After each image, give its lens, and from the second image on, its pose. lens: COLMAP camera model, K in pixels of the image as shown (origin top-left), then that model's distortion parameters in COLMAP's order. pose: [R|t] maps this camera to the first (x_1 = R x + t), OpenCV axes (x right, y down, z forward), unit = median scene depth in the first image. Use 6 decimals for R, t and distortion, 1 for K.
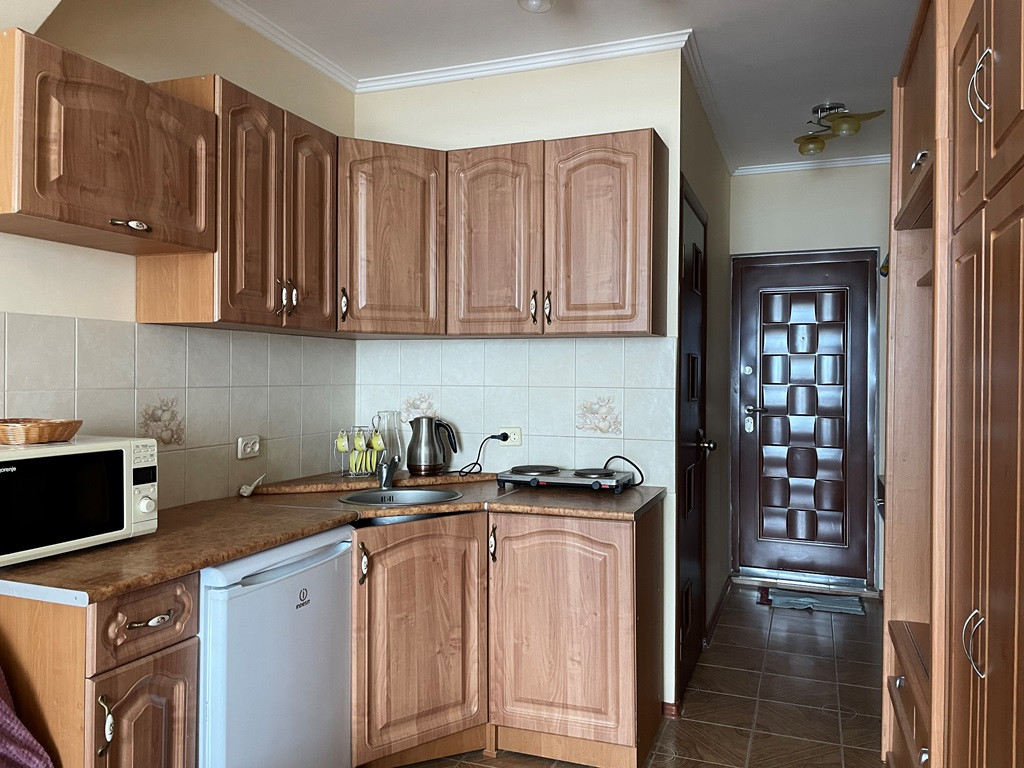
lens RADIAL K [[770.5, 0, 524.0], [0, 770.5, 373.7], [0, 0, 1]] dist [0.092215, -0.127393]
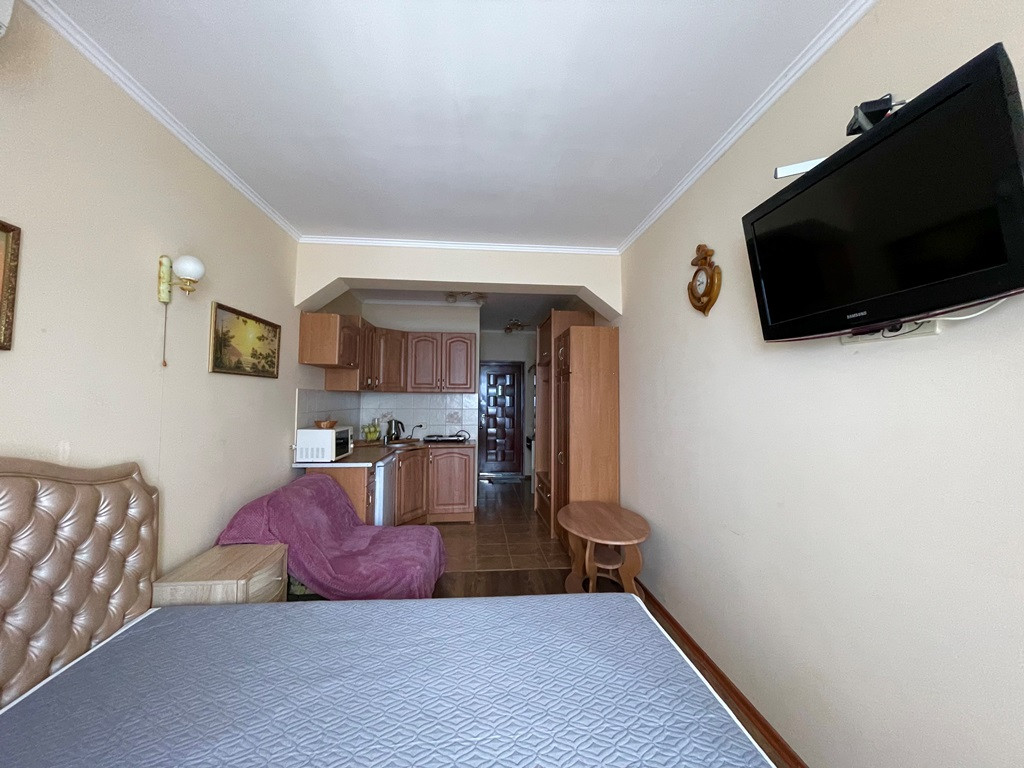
lens RADIAL K [[408.3, 0, 516.2], [0, 408.3, 377.7], [0, 0, 1]] dist [0.000735, 0.000005]
pose [[0.896288, 0.023961, 0.442825, -0.445158], [-0.001174, 0.998664, -0.051661, -0.025769], [-0.443471, 0.045783, 0.895118, -0.647890]]
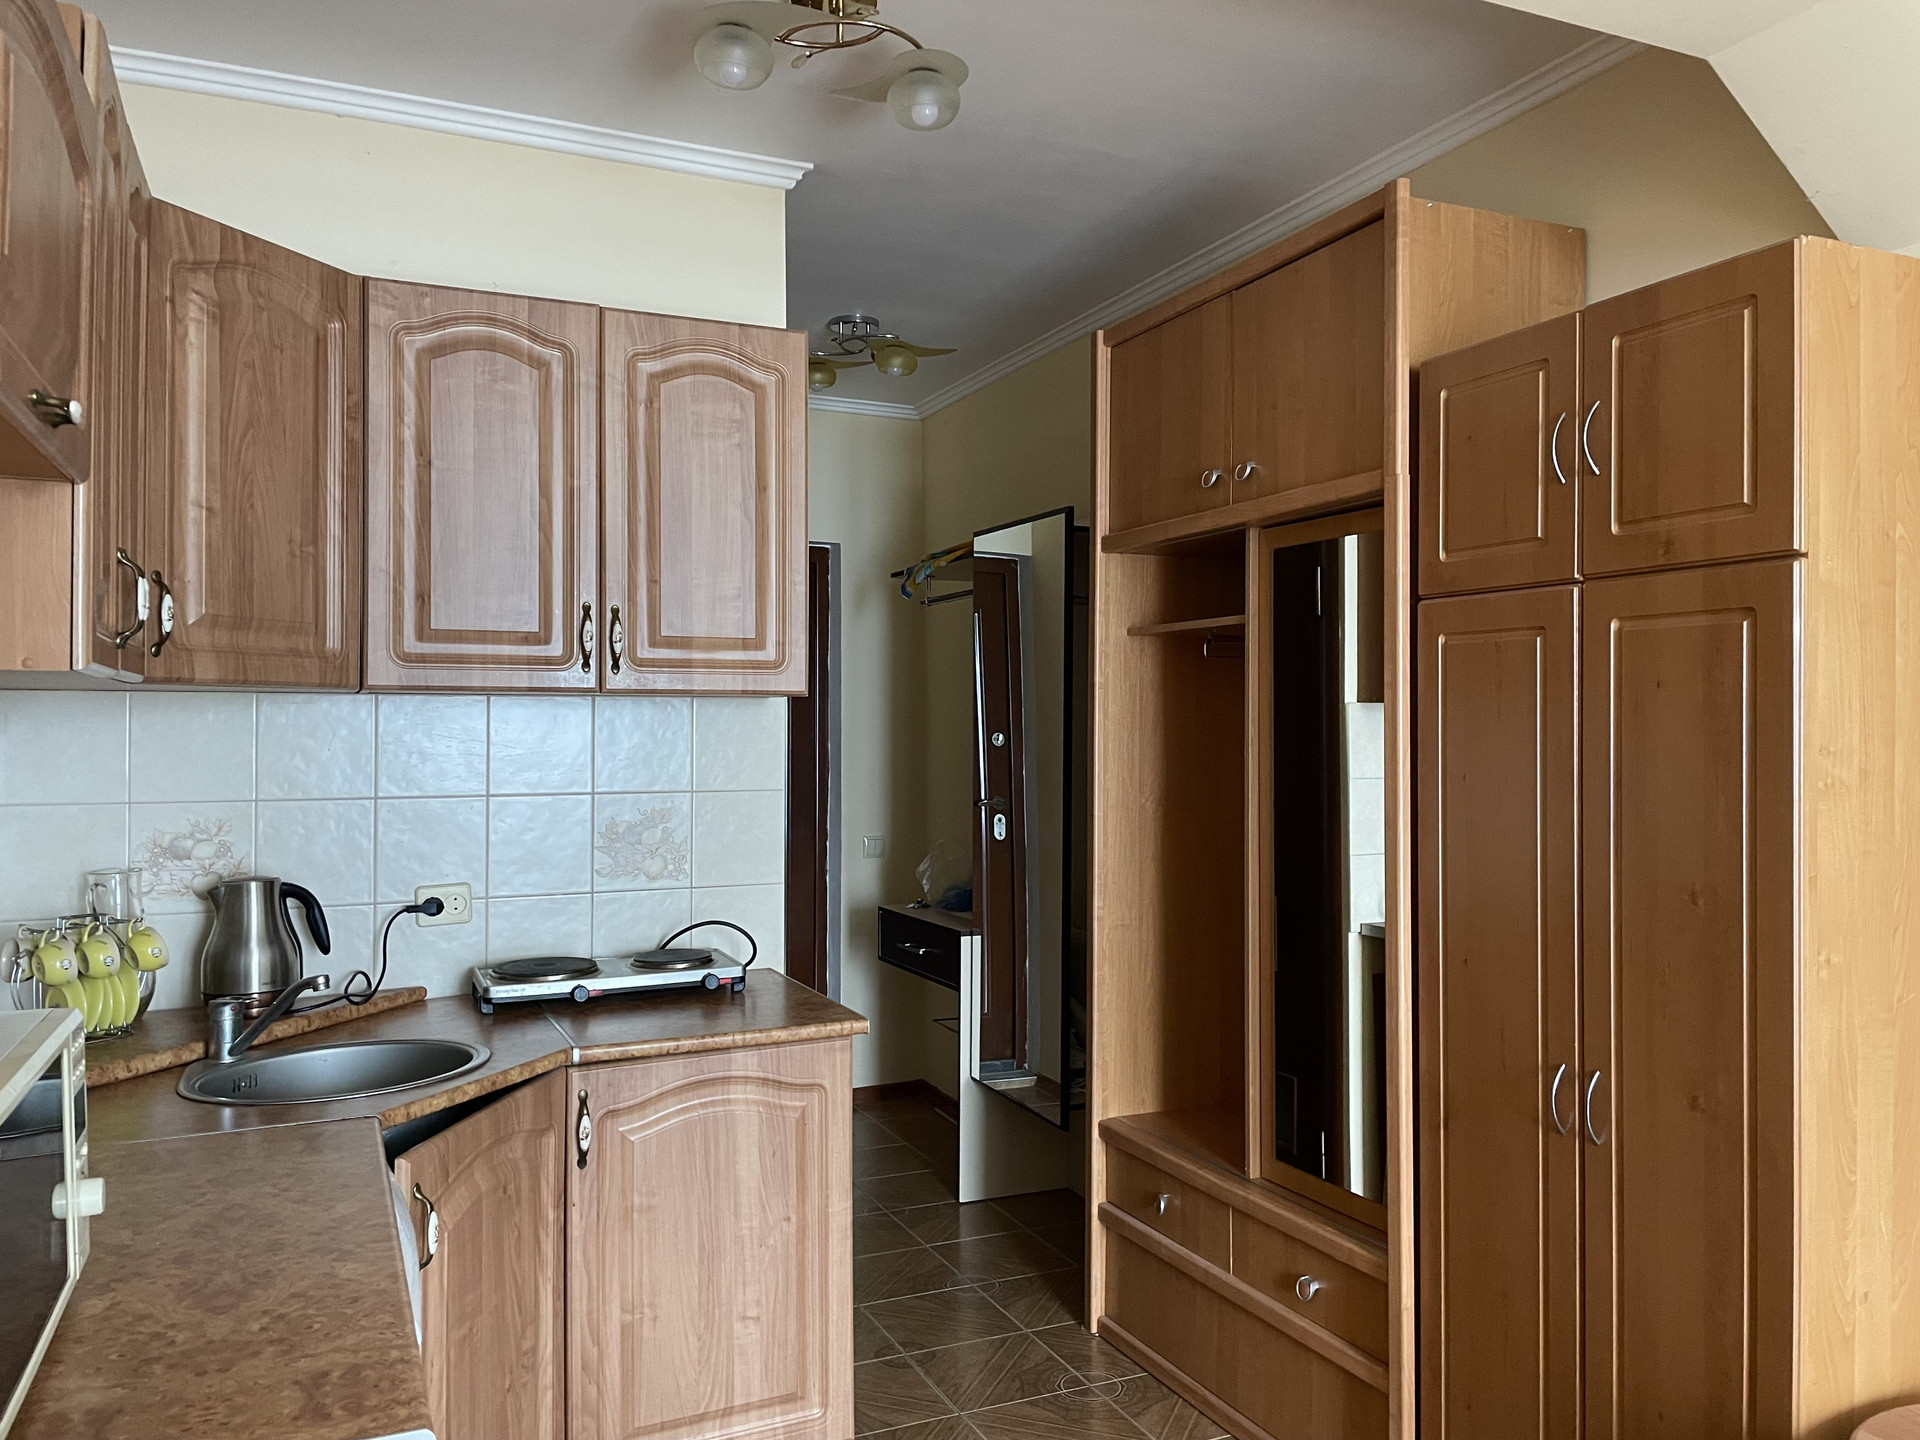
lens RADIAL K [[1444.6, 0, 982.5], [0, 1444.6, 700.6], [0, 0, 1]] dist [0.092215, -0.127393]
pose [[0.699232, 0.005453, 0.714874, -0.475615], [0.002746, 0.999943, -0.010313, -0.035484], [-0.714890, 0.009174, 0.699177, 0.166611]]
